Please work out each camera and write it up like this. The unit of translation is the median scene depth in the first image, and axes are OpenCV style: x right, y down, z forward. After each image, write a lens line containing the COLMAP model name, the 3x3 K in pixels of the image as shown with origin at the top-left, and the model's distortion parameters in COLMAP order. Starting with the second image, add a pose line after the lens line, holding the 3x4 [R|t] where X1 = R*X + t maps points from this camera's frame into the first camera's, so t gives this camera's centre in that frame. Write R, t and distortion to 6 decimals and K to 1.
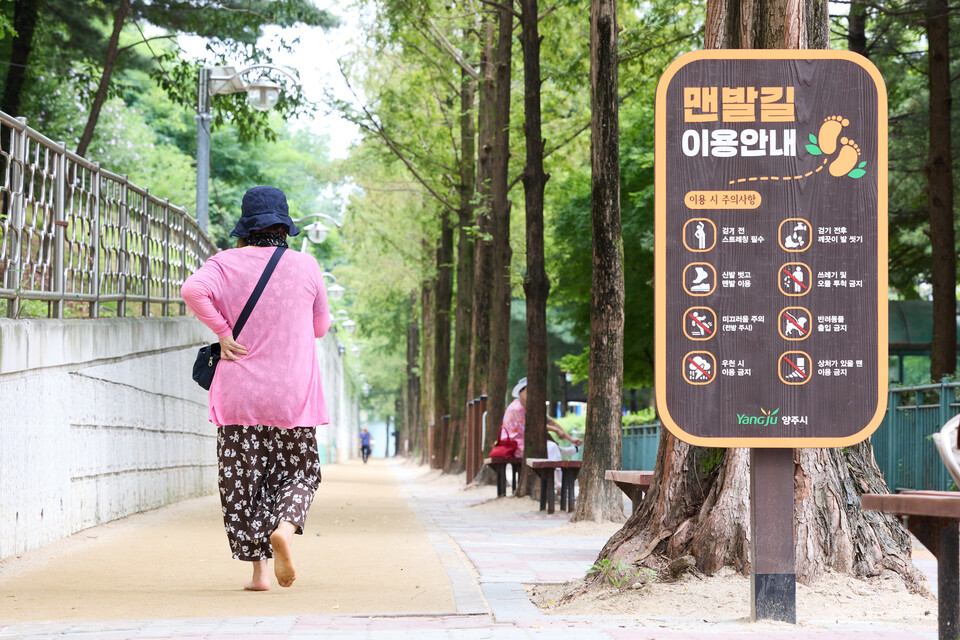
lens RADIAL K [[2767.7, 0, 477.6], [0, 2767.7, 316.0], [0, 0, 1]] dist [0.496820, 0.000000]
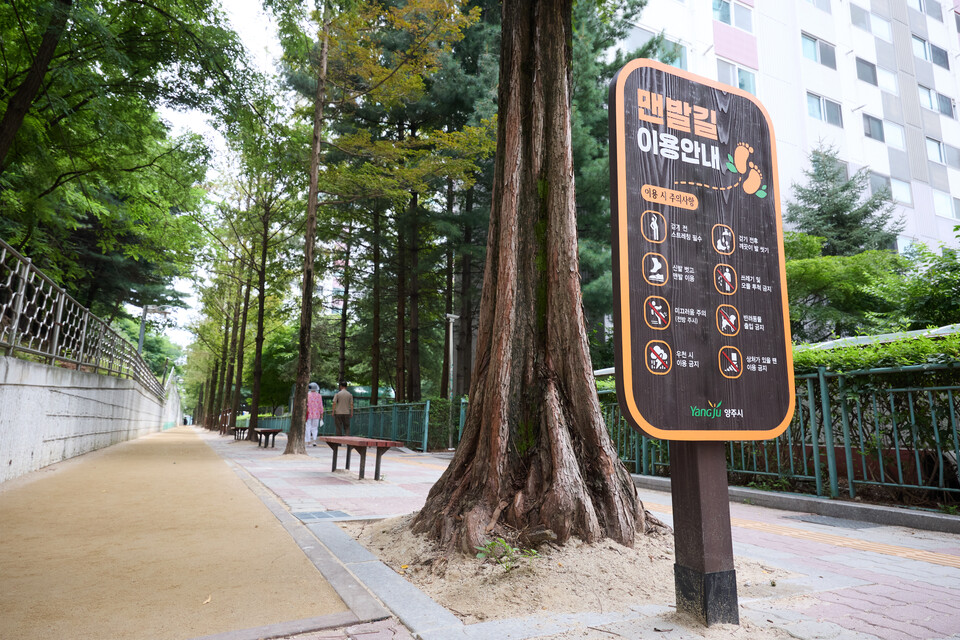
lens RADIAL K [[579.0, 0, 480.5], [0, 579.0, 315.5], [0, 0, 1]] dist [0.037088, 0.000230]
pose [[0.911713, 0.080295, 0.402906, -0.060519], [-0.025387, 0.989852, -0.139819, 0.034176], [-0.410043, 0.117246, 0.904499, 0.837504]]
